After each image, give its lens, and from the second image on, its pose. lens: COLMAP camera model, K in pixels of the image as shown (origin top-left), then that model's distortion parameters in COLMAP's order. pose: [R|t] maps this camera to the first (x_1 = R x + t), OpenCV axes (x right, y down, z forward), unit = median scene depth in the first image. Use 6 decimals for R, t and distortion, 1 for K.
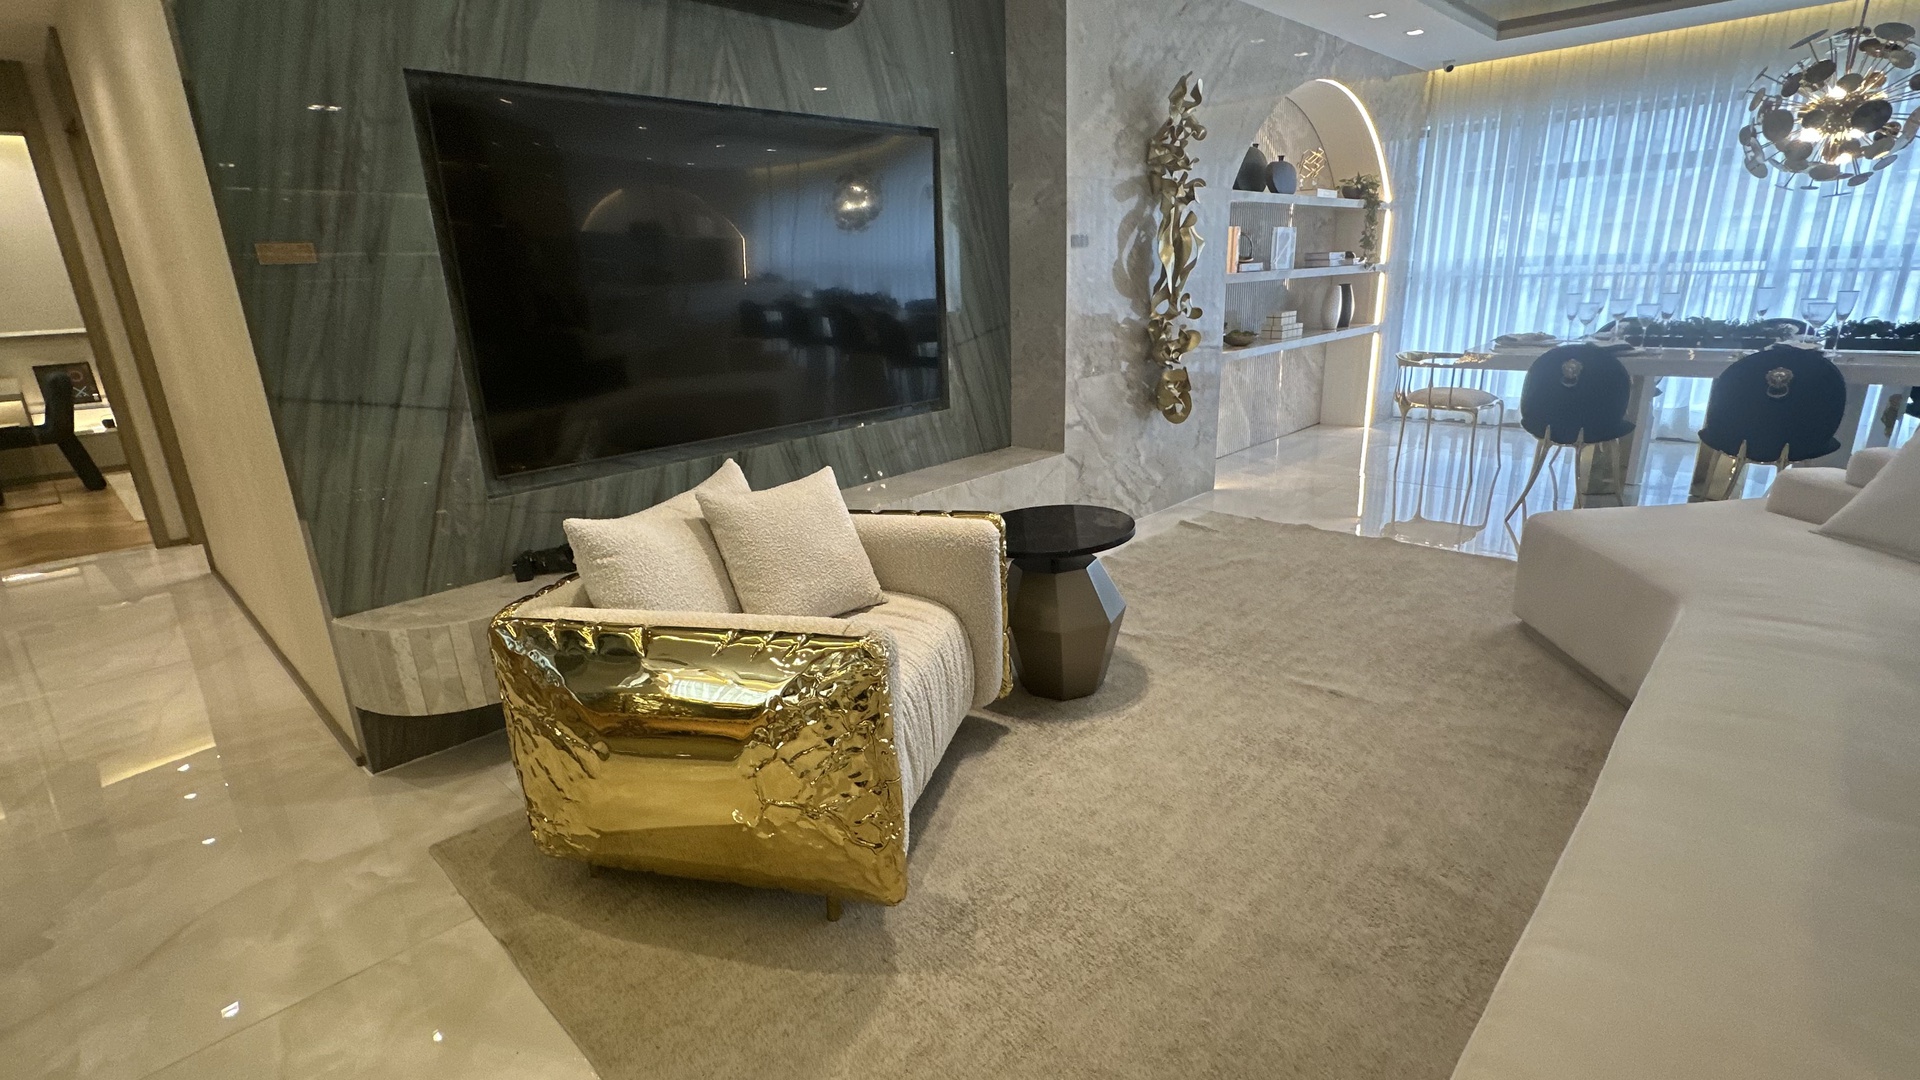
lens RADIAL K [[885.4, 0, 955.8], [0, 885.4, 543.1], [0, 0, 1]] dist [0.000588, -0.000414]
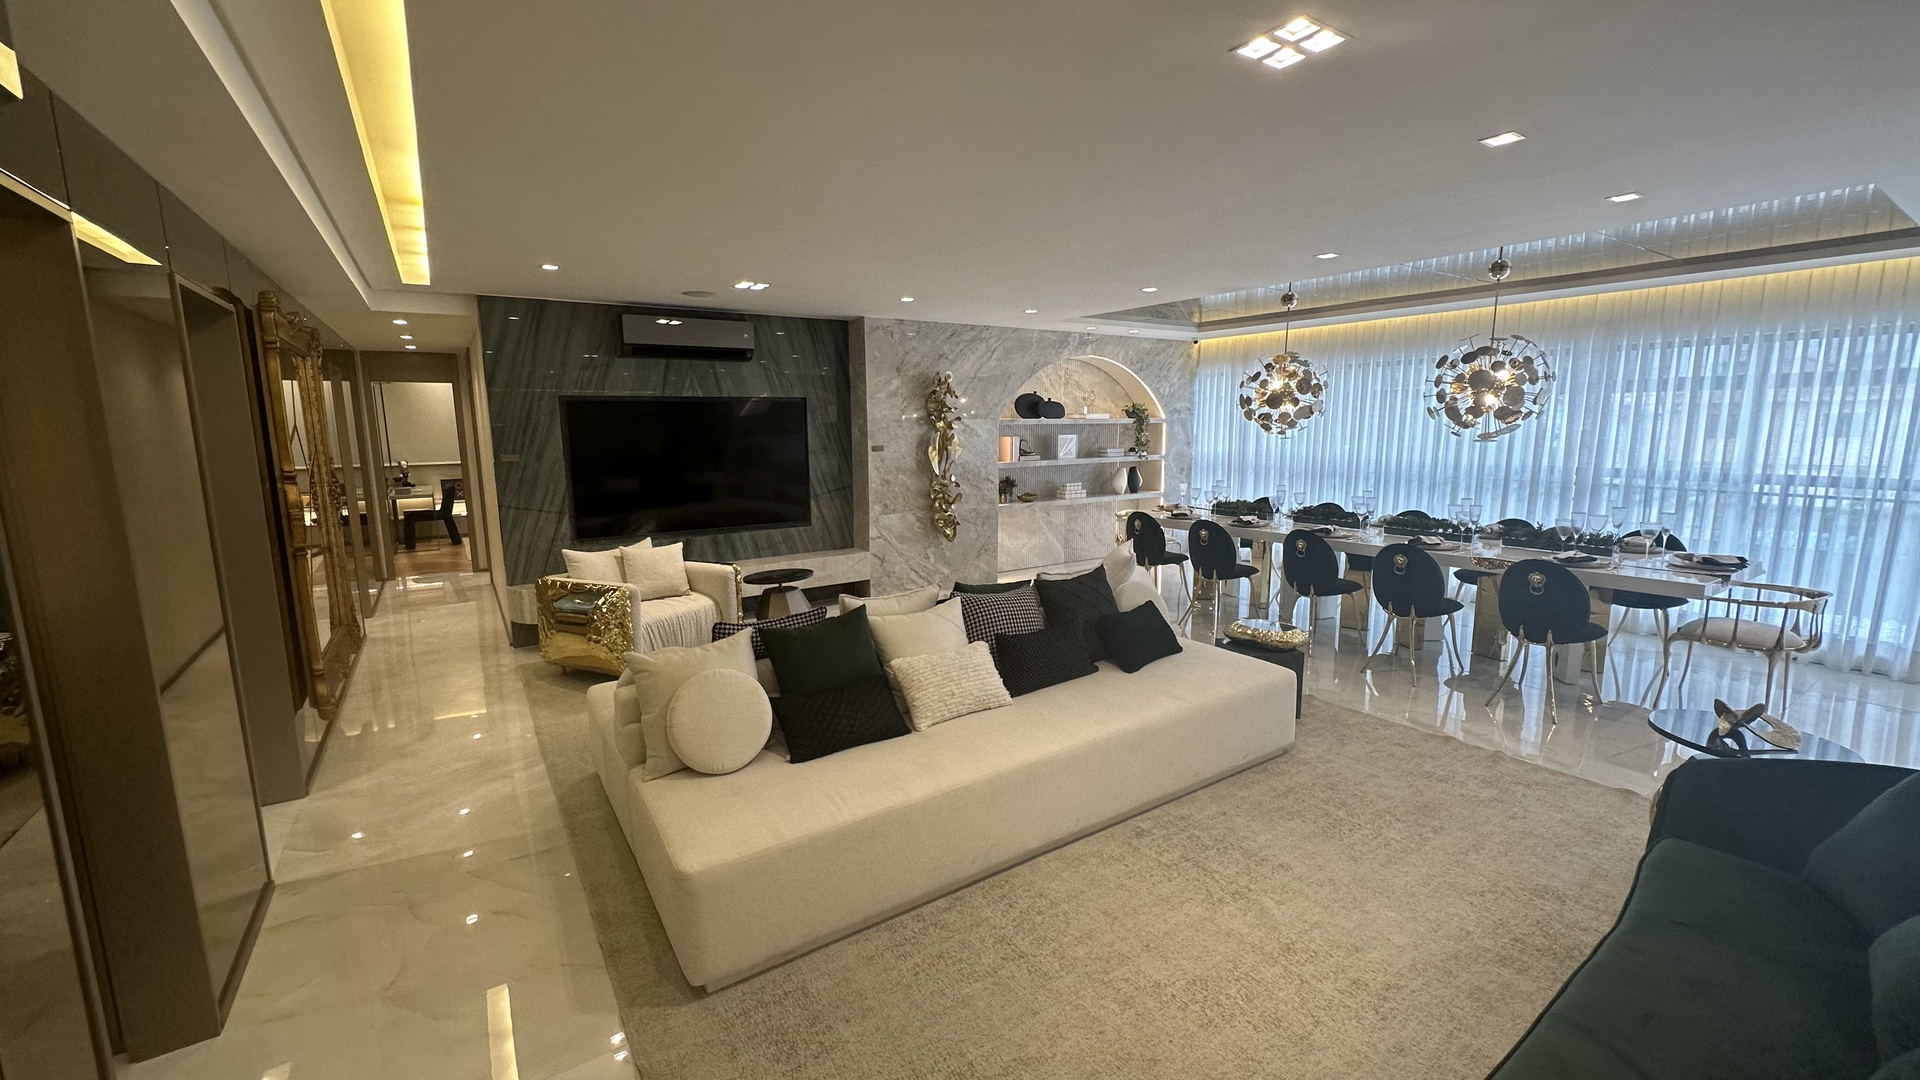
lens RADIAL K [[767.0, 0, 961.4], [0, 767.0, 541.6], [0, 0, 1]] dist [-0.000587, 0.000256]
pose [[0.976862, 0.061526, -0.204830, 0.671785], [-0.089280, 0.987600, -0.129137, 0.076875], [0.194345, 0.144436, 0.970241, -0.613923]]
